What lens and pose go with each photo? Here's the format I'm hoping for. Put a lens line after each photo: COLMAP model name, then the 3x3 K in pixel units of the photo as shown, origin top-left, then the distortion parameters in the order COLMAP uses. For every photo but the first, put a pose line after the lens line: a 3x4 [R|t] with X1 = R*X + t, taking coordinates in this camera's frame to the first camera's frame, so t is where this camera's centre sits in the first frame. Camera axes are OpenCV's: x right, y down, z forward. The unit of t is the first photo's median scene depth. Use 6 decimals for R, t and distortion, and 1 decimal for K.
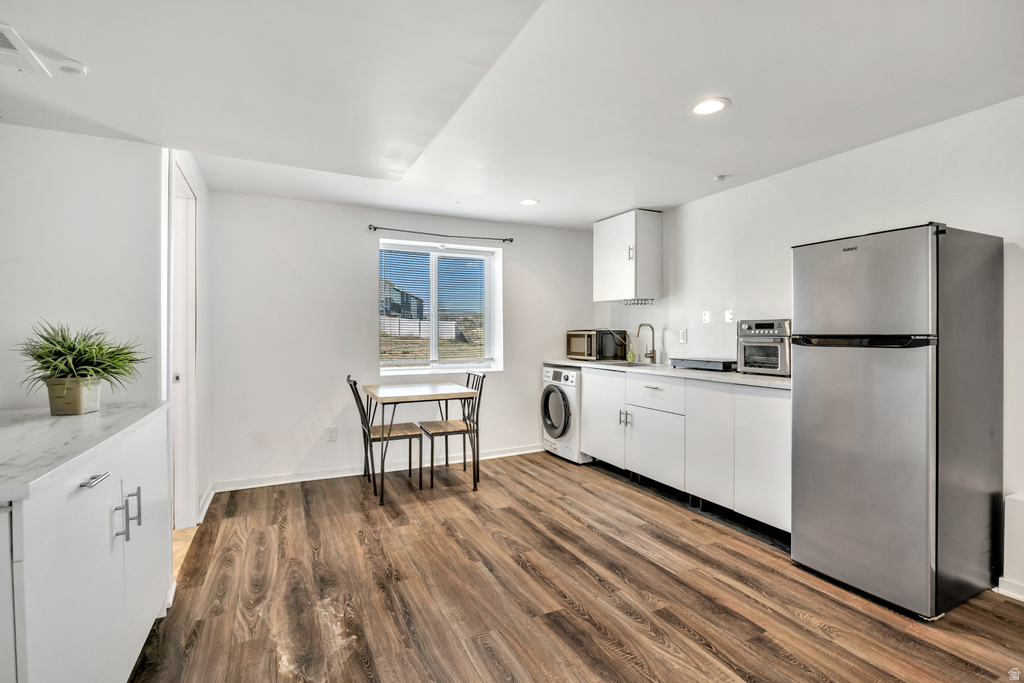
lens RADIAL K [[482.7, 0, 513.6], [0, 482.7, 335.3], [0, 0, 1]] dist [-0.012886, 0.000182]
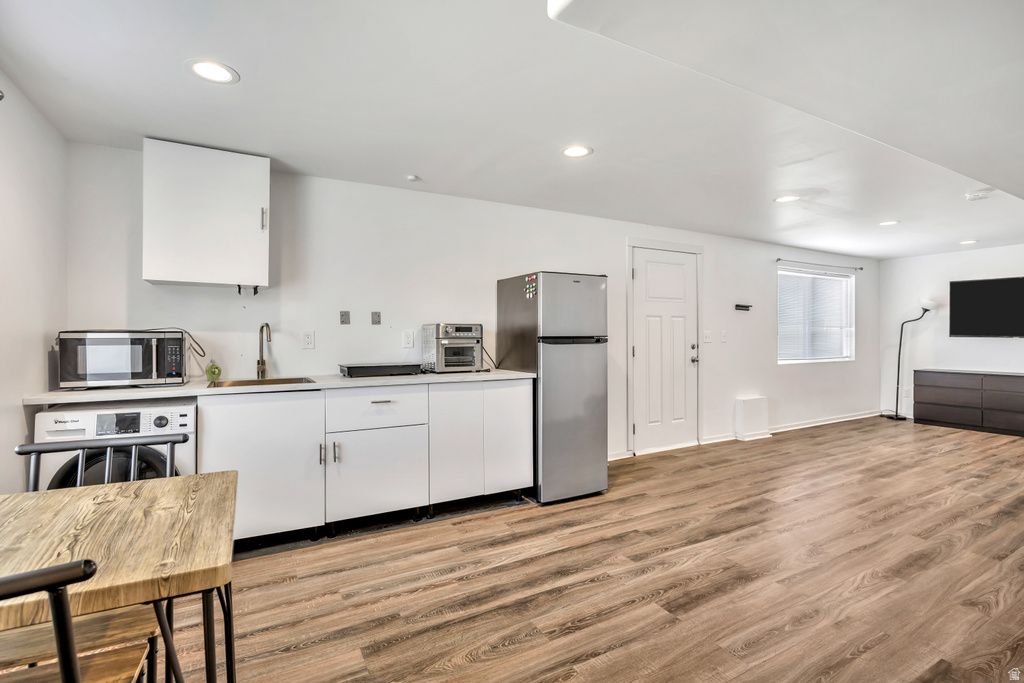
lens RADIAL K [[482.7, 0, 513.6], [0, 482.7, 335.3], [0, 0, 1]] dist [-0.012886, 0.000182]
pose [[-0.056685, 0.002800, 0.998388, -0.641416], [0.008007, 0.999965, -0.002350, -0.001260], [-0.998360, 0.007861, -0.056706, 0.960575]]
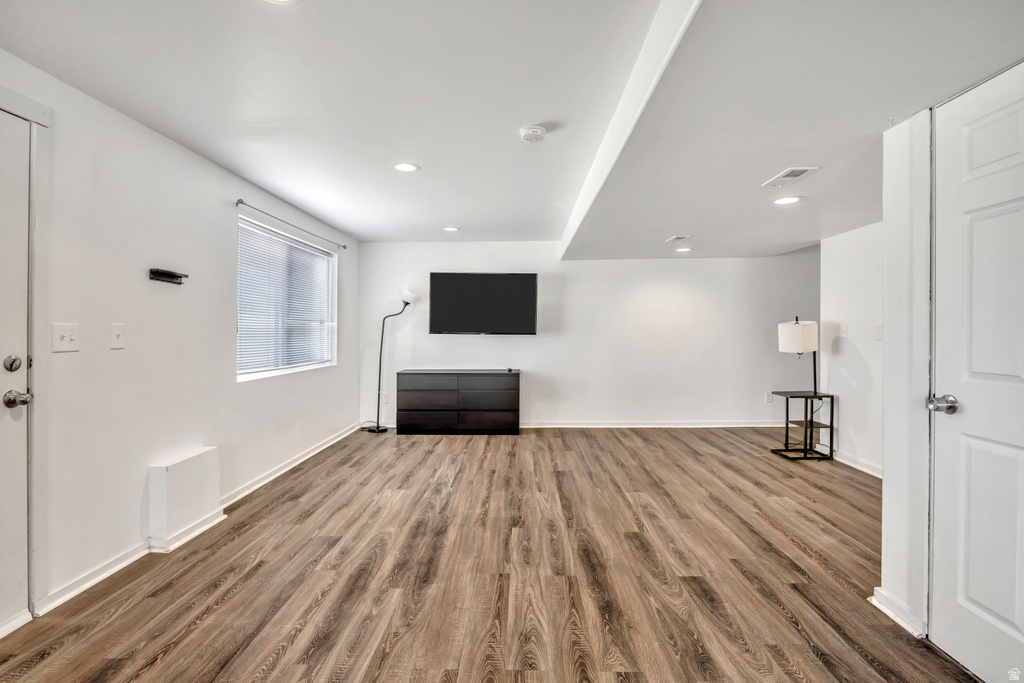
lens RADIAL K [[476.1, 0, 510.1], [0, 476.1, 324.5], [0, 0, 1]] dist [-0.004279, -0.000269]
pose [[-0.887387, 0.011485, 0.460882, 0.164134], [0.008778, 0.999929, -0.008016, -0.002644], [-0.460941, -0.003067, -0.887425, 0.474275]]
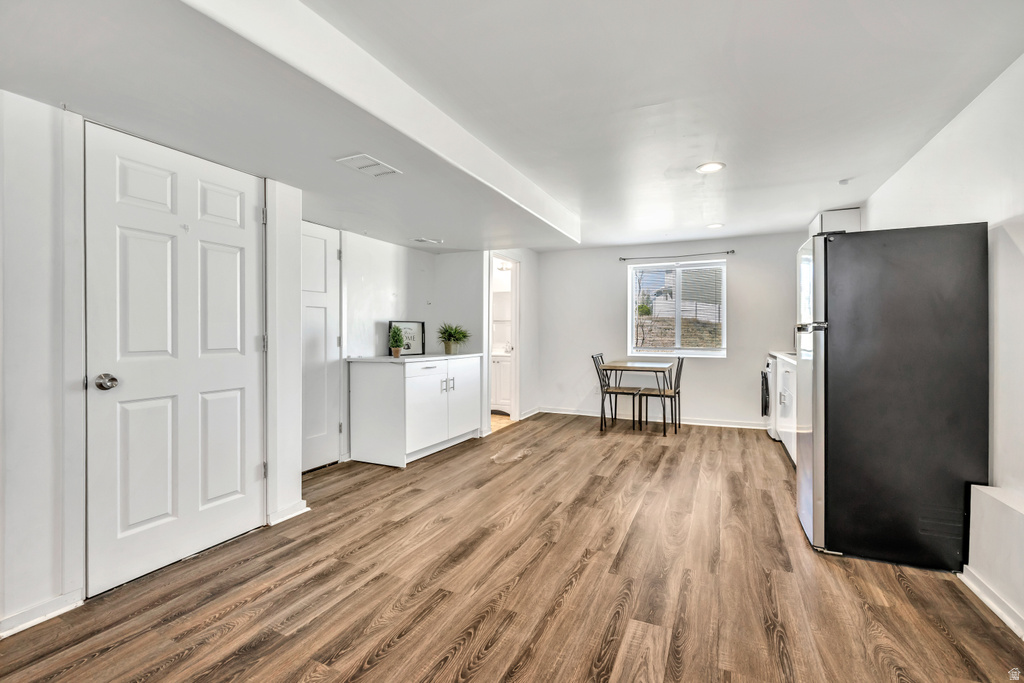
lens RADIAL K [[447.6, 0, 511.9], [0, 447.6, 337.2], [0, 0, 1]] dist [-0.011839, -0.000172]
pose [[0.625460, 0.011176, -0.780176, 0.841072], [-0.005756, 0.999936, 0.009709, 0.020230], [0.780235, -0.001582, 0.625484, -0.237426]]
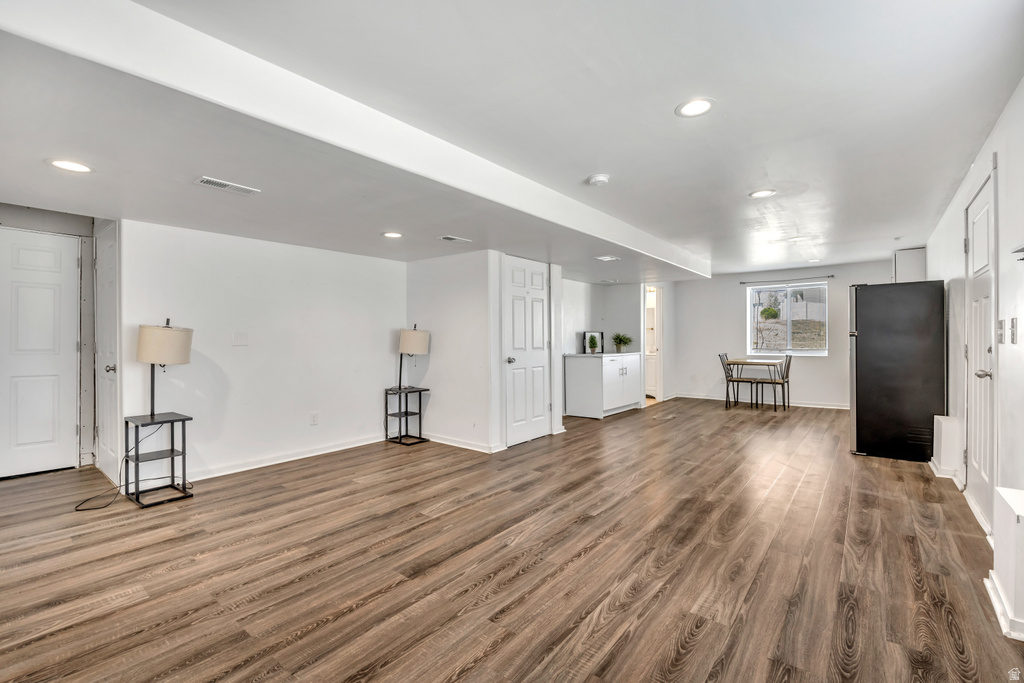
lens RADIAL K [[444.1, 0, 517.6], [0, 444.1, 341.8], [0, 0, 1]] dist [-0.014260, 0.000008]
pose [[0.426364, 0.007294, -0.904522, 1.414426], [0.002082, 0.999957, 0.009045, 0.014431], [0.904549, -0.005739, 0.426331, -0.953706]]
